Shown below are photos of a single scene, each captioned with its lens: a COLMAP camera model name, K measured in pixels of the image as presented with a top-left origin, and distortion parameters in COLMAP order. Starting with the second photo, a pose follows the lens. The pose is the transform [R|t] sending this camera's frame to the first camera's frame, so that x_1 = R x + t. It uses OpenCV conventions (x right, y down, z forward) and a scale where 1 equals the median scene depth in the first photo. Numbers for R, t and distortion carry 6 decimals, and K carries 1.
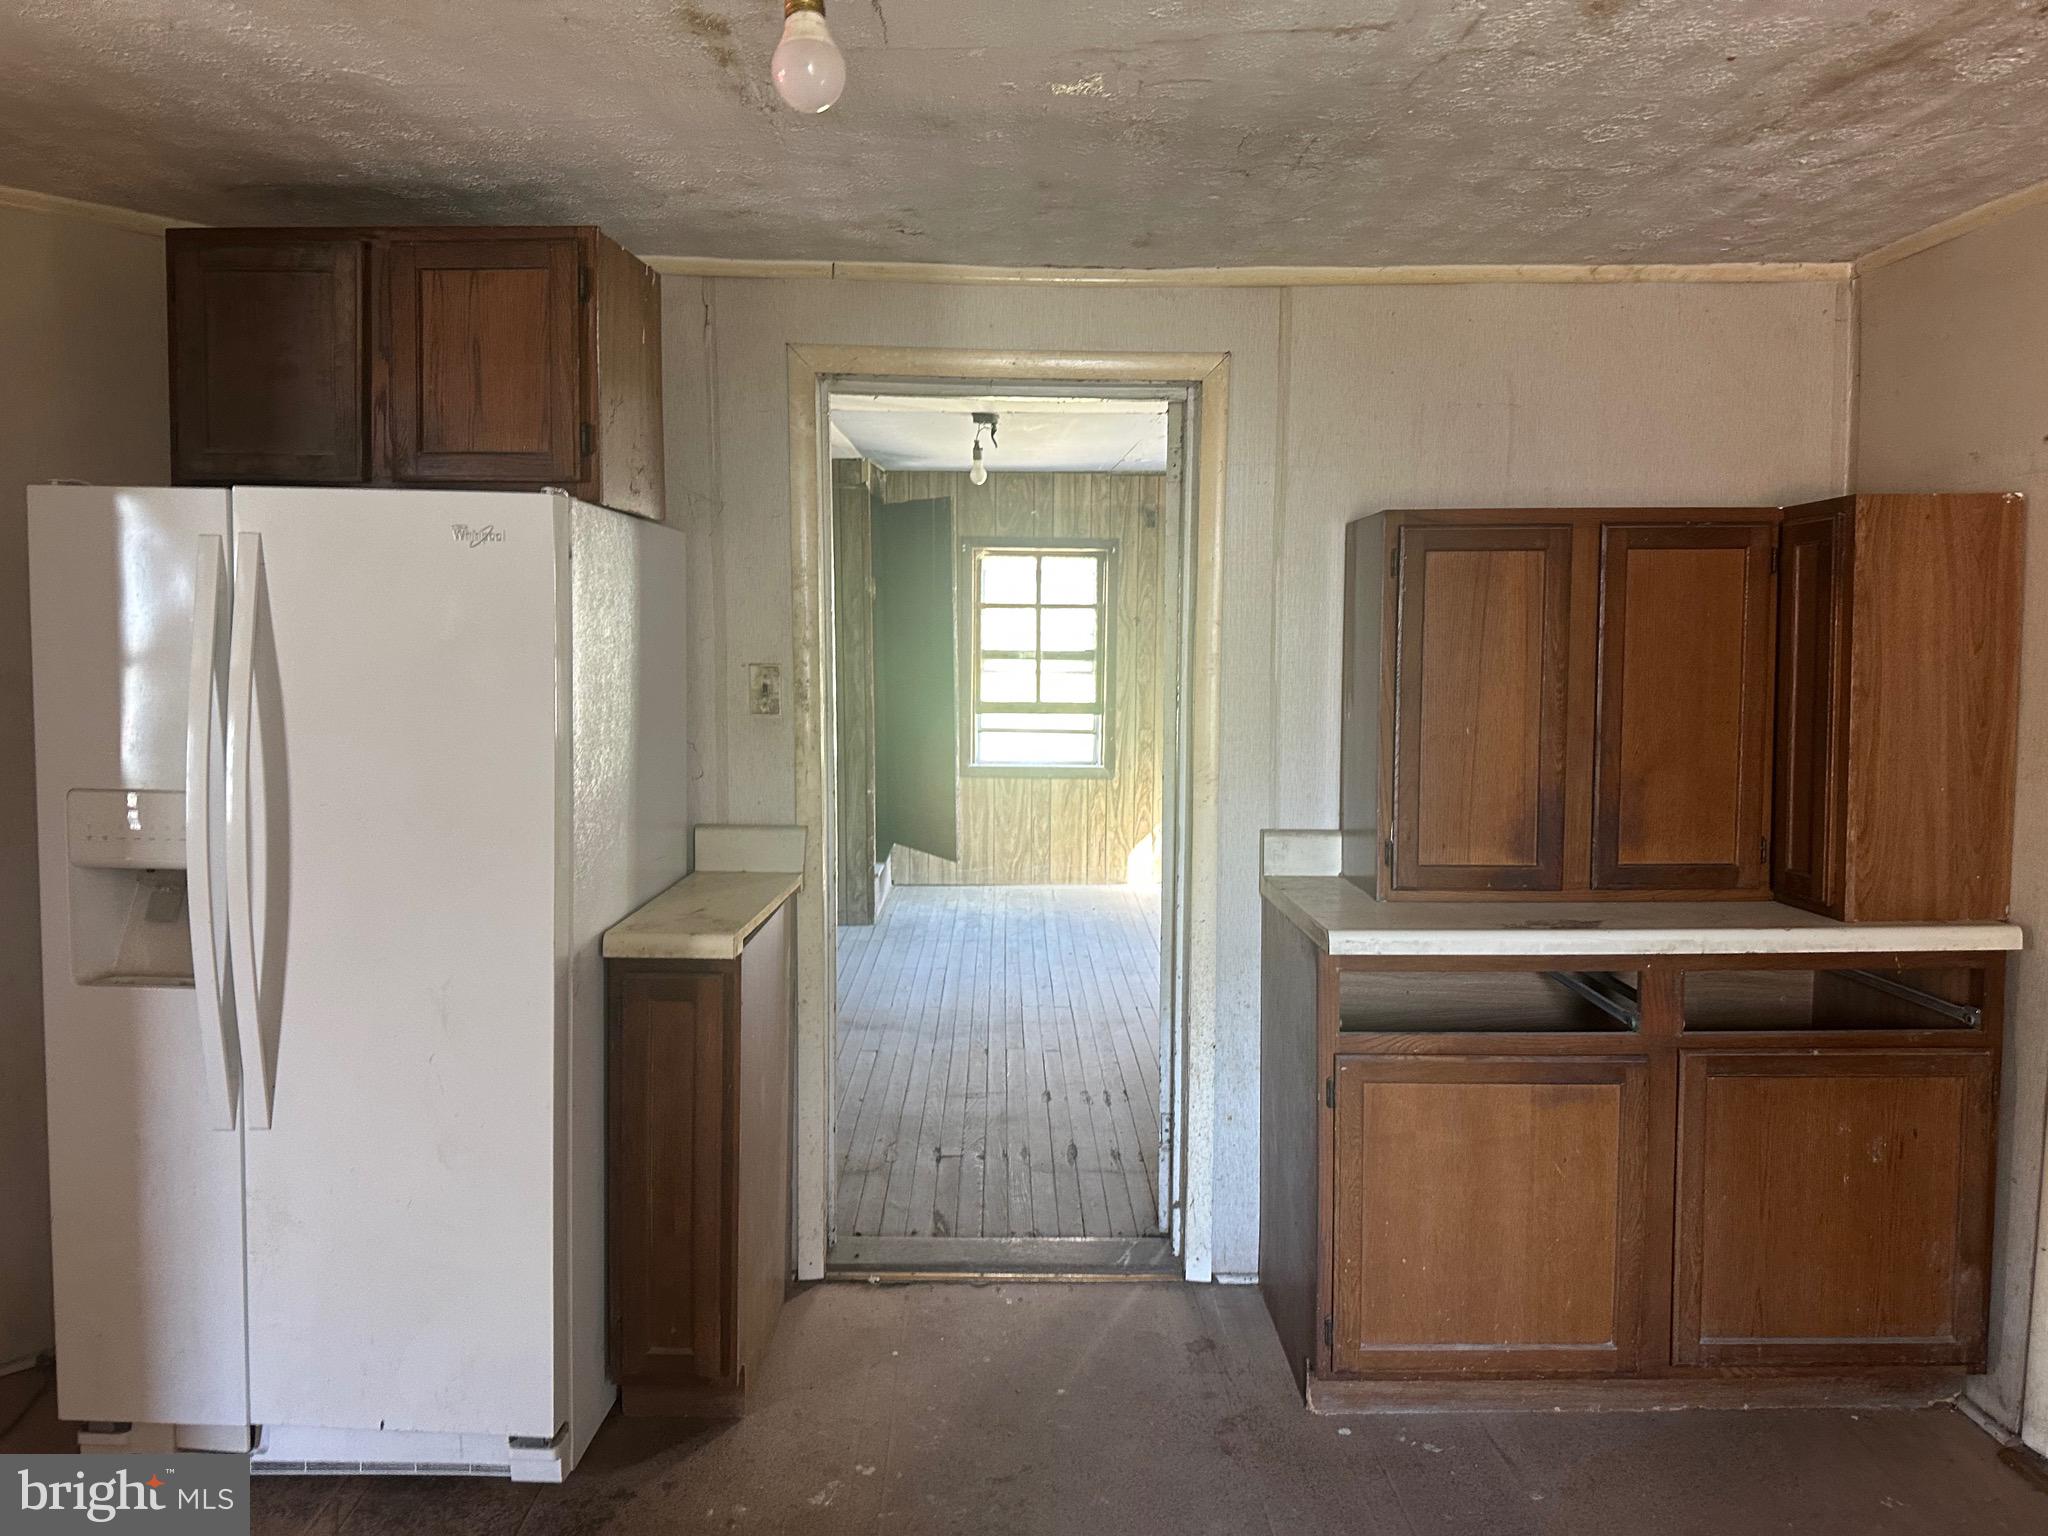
lens RADIAL K [[1445.4, 0, 1027.3], [0, 1445.4, 764.9], [0, 0, 1]] dist [0.040148, -0.032280]
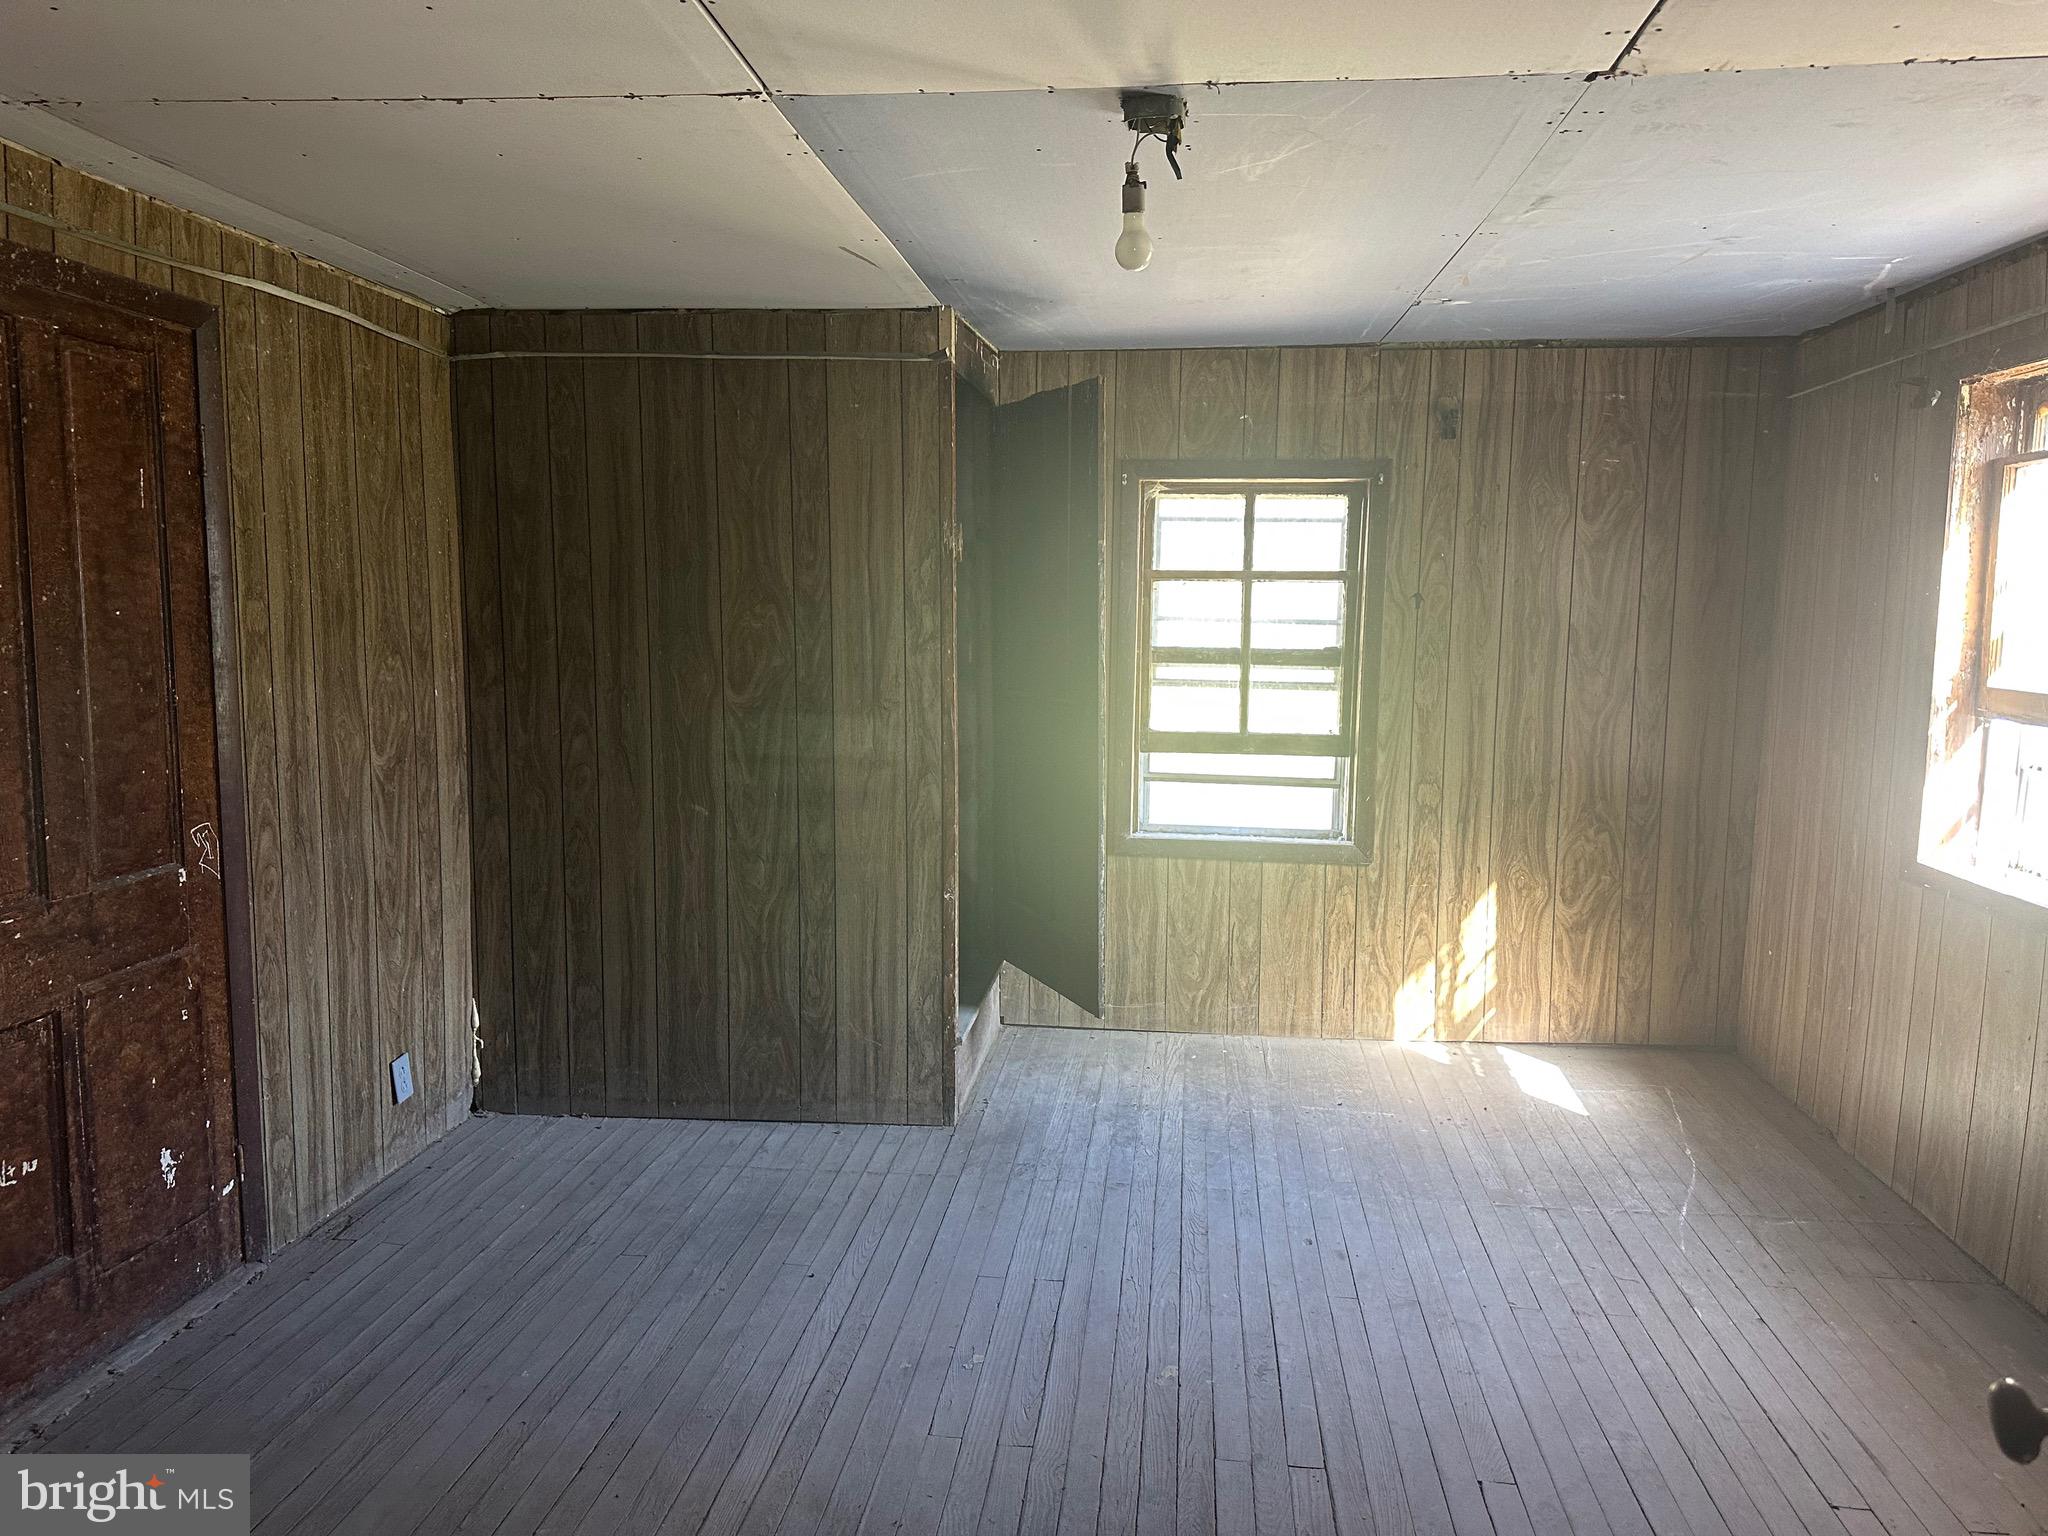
lens RADIAL K [[1445.4, 0, 1014.7], [0, 1445.4, 767.1], [0, 0, 1]] dist [0.040148, -0.032280]
pose [[0.990692, 0.018504, -0.134858, -0.005731], [-0.016873, 0.999770, 0.013230, -0.036623], [0.135072, -0.010831, 0.990777, 0.389913]]
